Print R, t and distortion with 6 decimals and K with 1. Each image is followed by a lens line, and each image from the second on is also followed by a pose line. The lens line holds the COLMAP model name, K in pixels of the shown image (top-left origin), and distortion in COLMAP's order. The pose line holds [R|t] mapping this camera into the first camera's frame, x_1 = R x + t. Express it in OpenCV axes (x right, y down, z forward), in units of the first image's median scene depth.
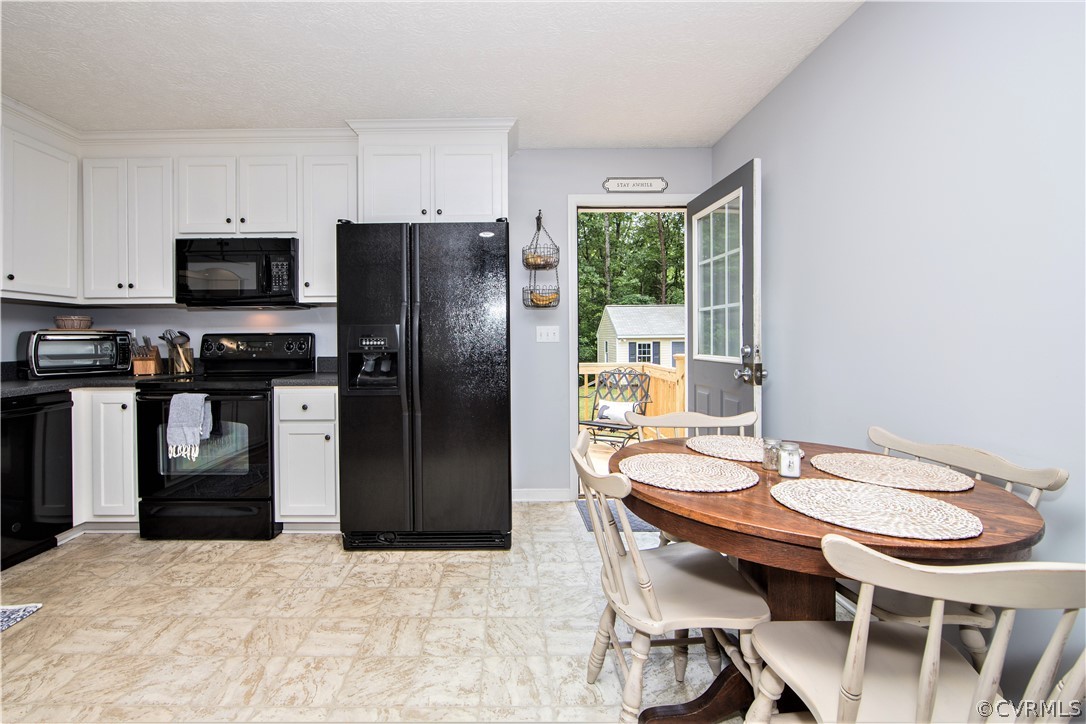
lens RADIAL K [[452.3, 0, 511.0], [0, 452.3, 344.0], [0, 0, 1]] dist [-0.010286, 0.000541]
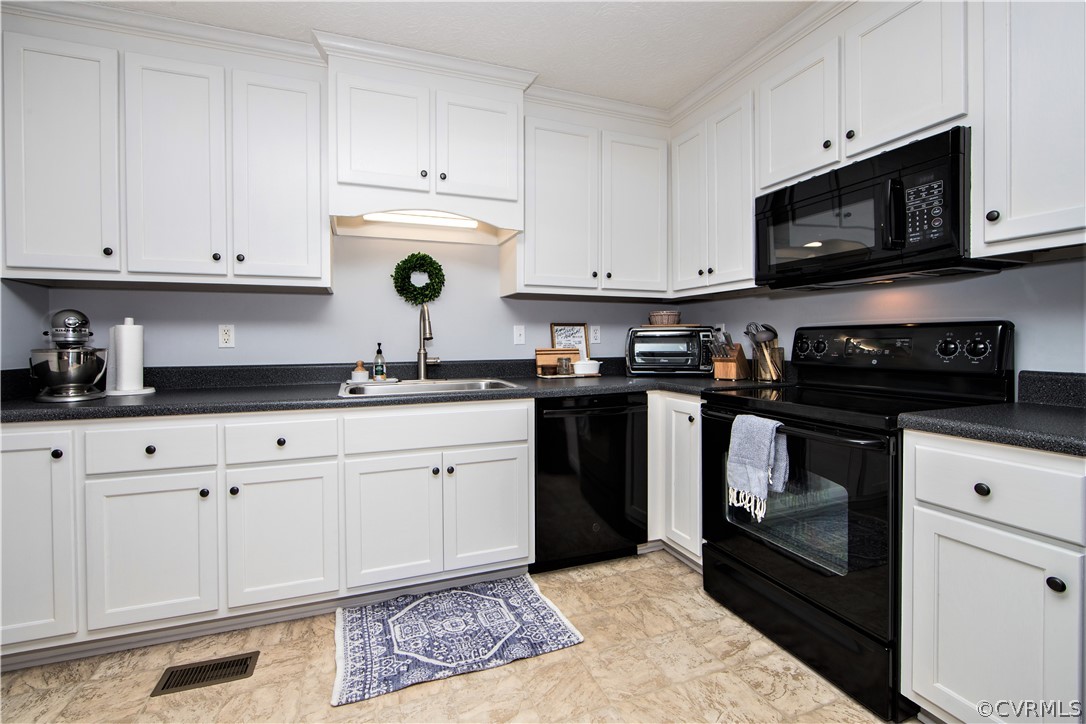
lens RADIAL K [[452.3, 0, 511.0], [0, 452.3, 344.0], [0, 0, 1]] dist [-0.010286, 0.000541]
pose [[0.317643, 0.011853, -0.948136, -0.175172], [-0.001110, 0.999926, 0.012129, -0.004693], [0.948210, -0.002800, 0.317633, 0.390262]]
